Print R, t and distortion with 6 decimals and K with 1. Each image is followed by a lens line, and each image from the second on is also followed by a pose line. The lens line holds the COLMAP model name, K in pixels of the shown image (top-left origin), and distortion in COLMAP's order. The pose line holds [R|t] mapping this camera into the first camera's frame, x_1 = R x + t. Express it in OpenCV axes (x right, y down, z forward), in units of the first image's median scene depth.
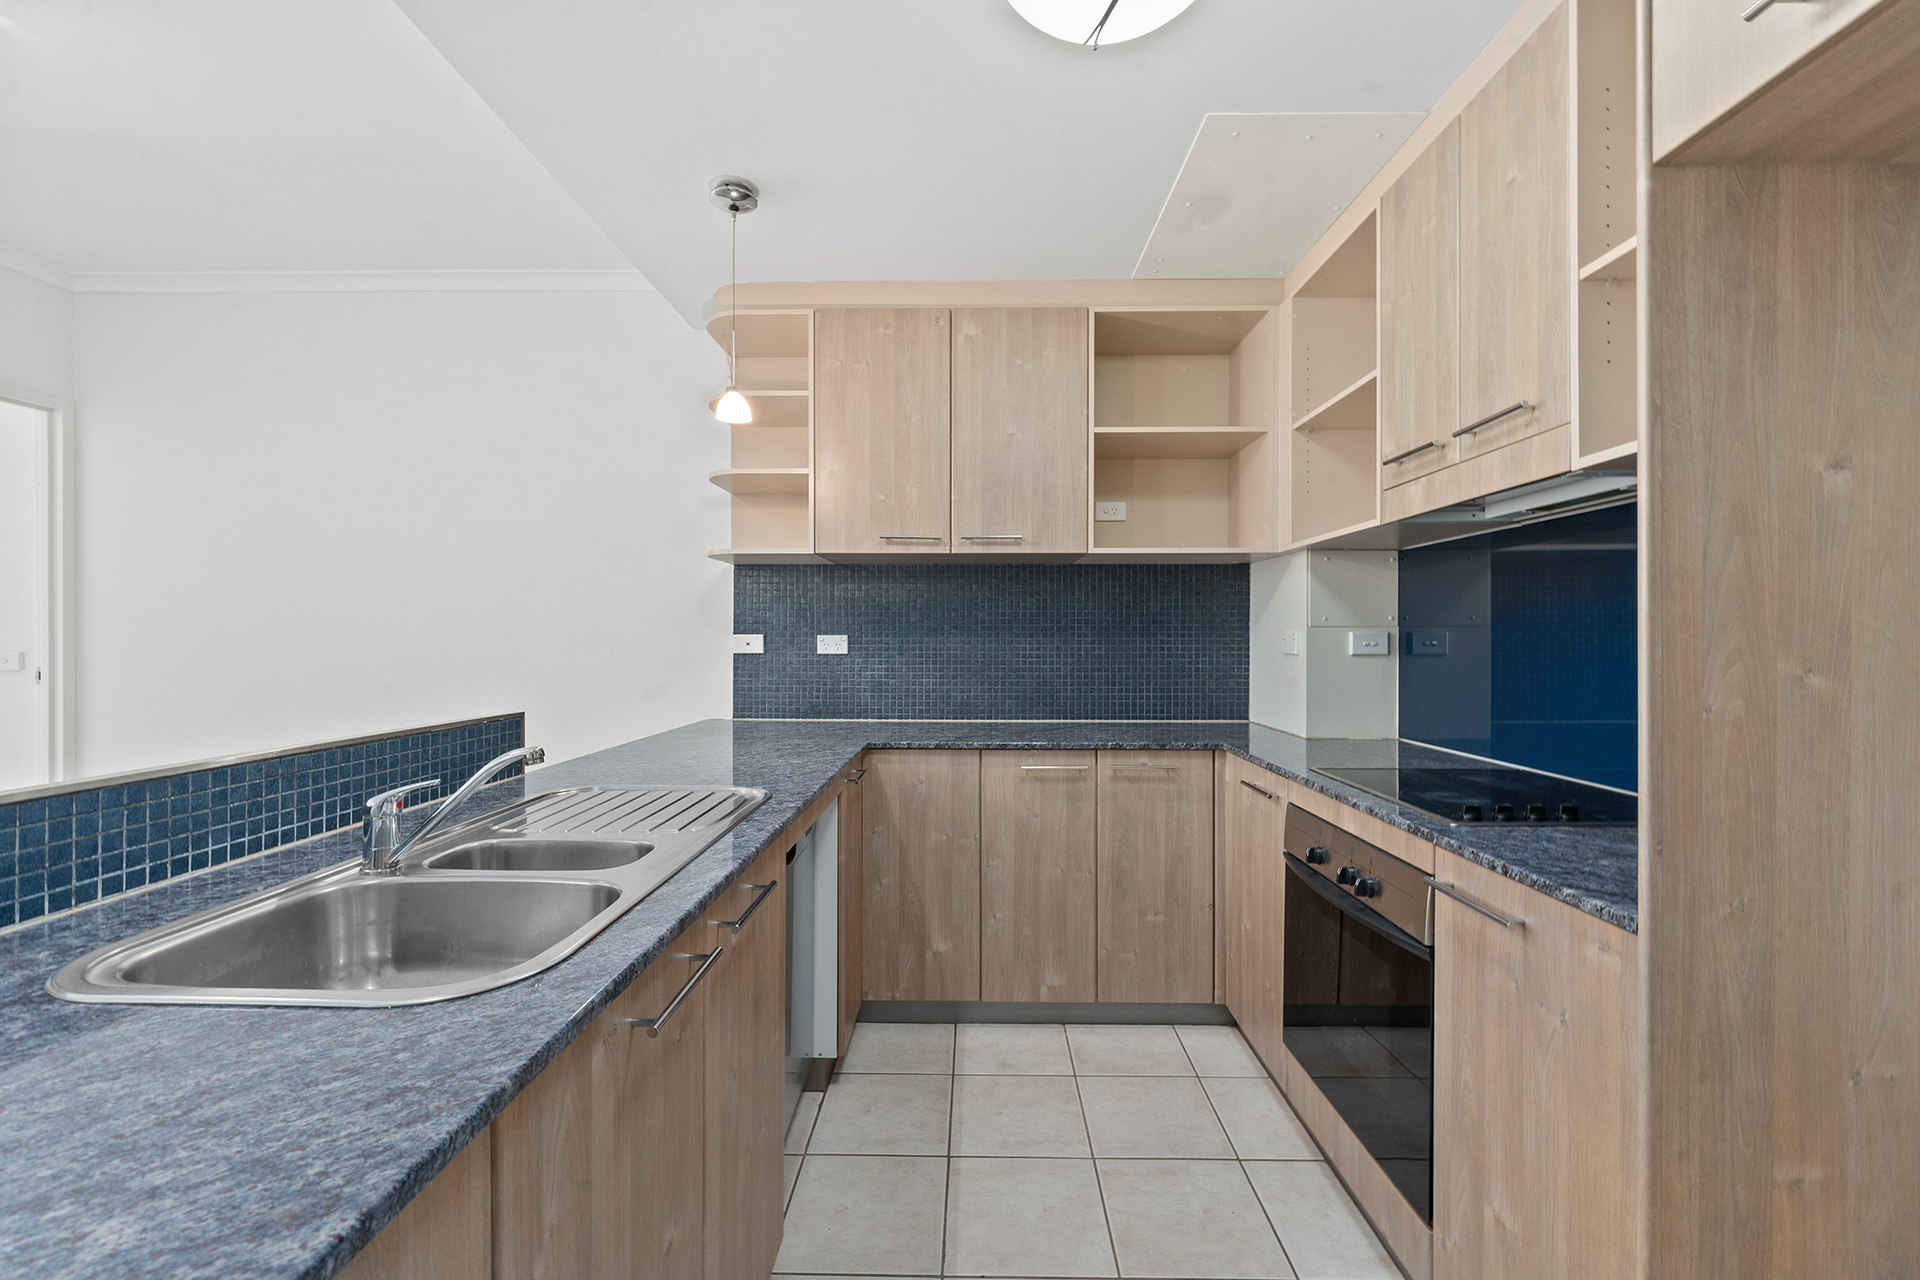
lens RADIAL K [[764.6, 0, 959.8], [0, 764.6, 630.8], [0, 0, 1]] dist [0.000399, 0.000420]
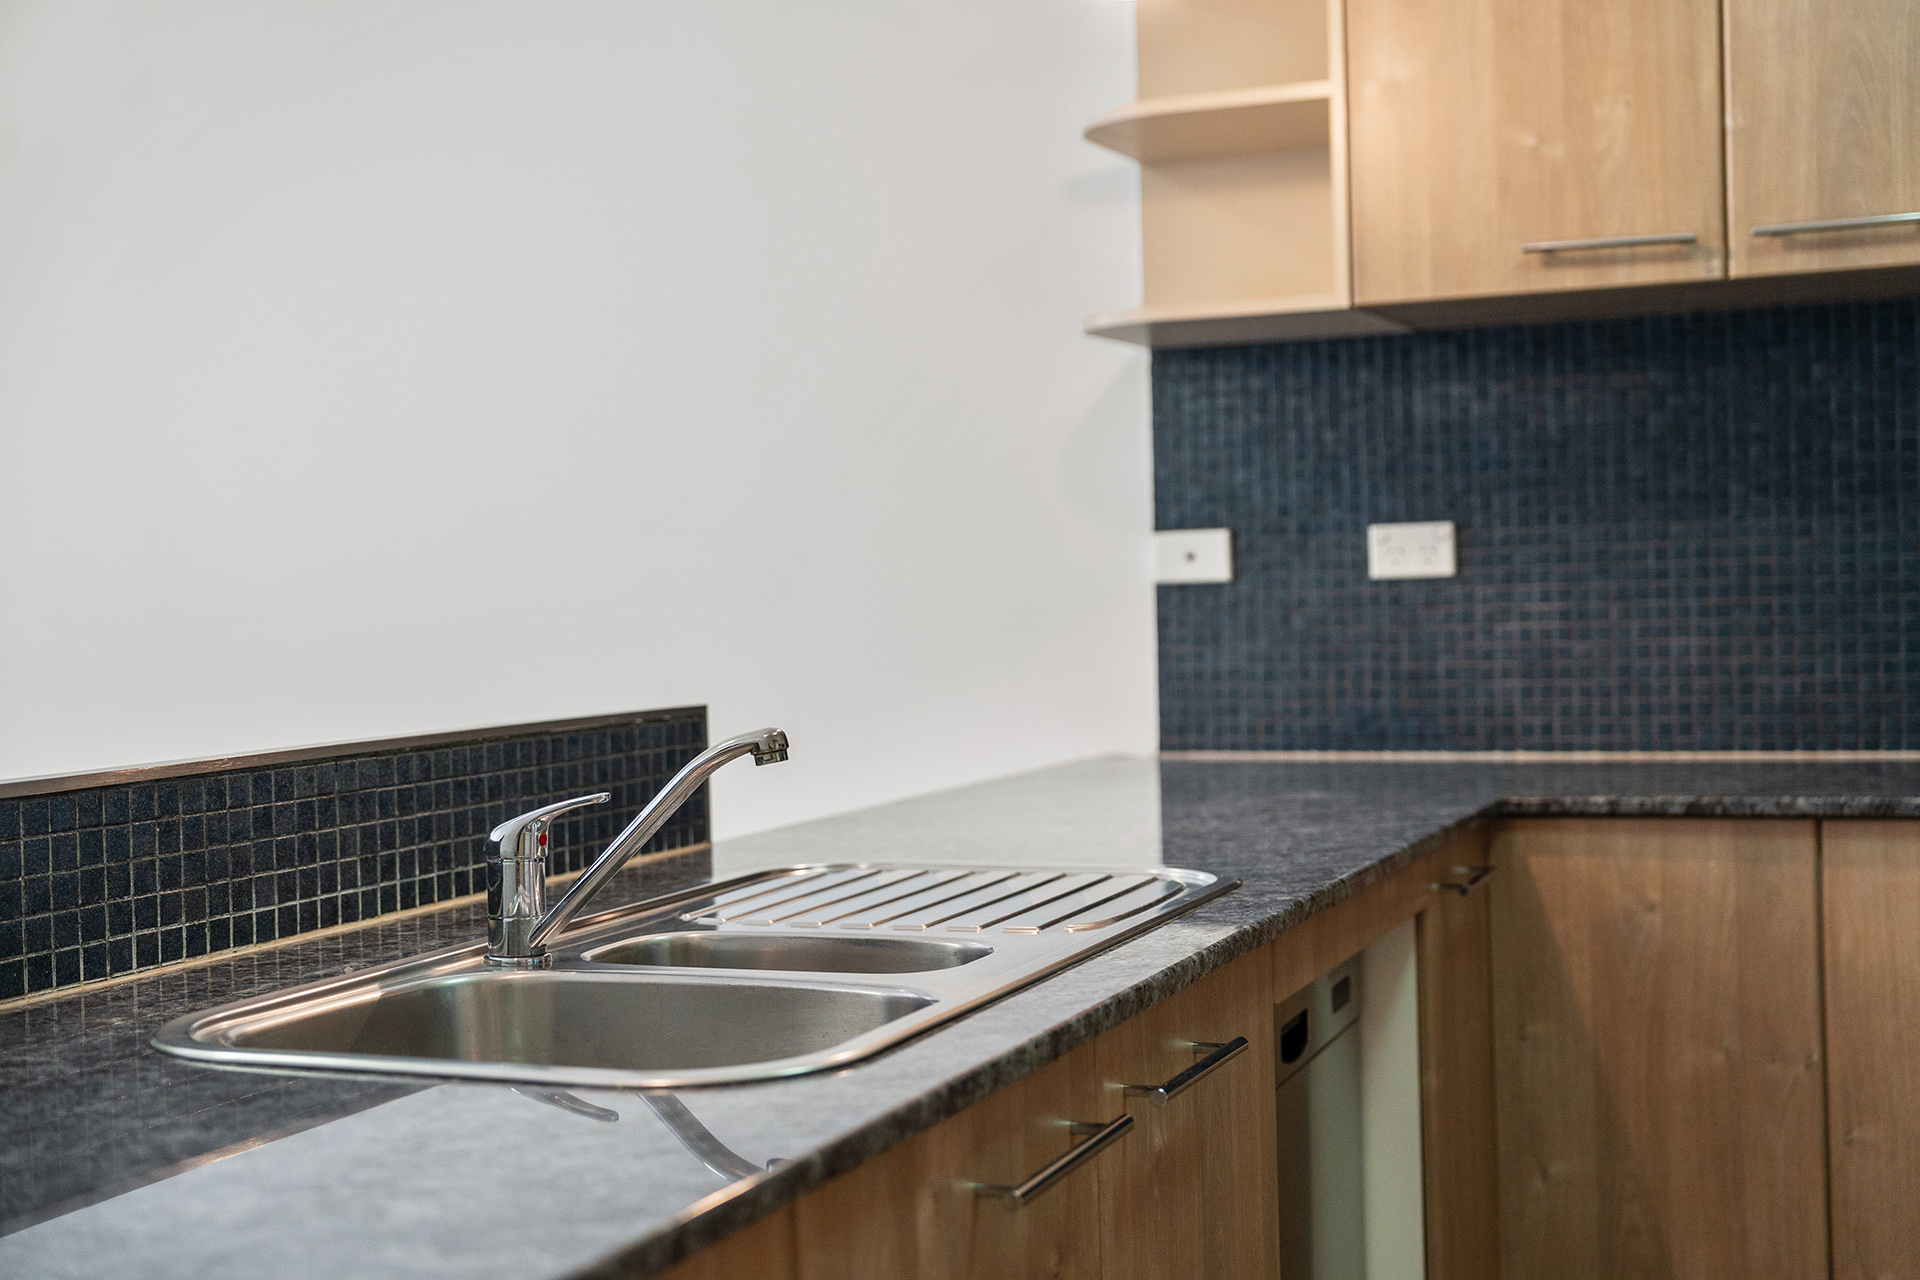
lens RADIAL K [[2433.1, 0, 960.0], [0, 2433.1, 640.0], [0, 0, 1]] dist [0.094150, -0.036808]
pose [[0.930844, -0.017151, -0.365015, 0.074522], [0.030940, 0.999010, 0.031960, 0.020908], [0.364105, -0.041044, 0.930453, -0.221289]]
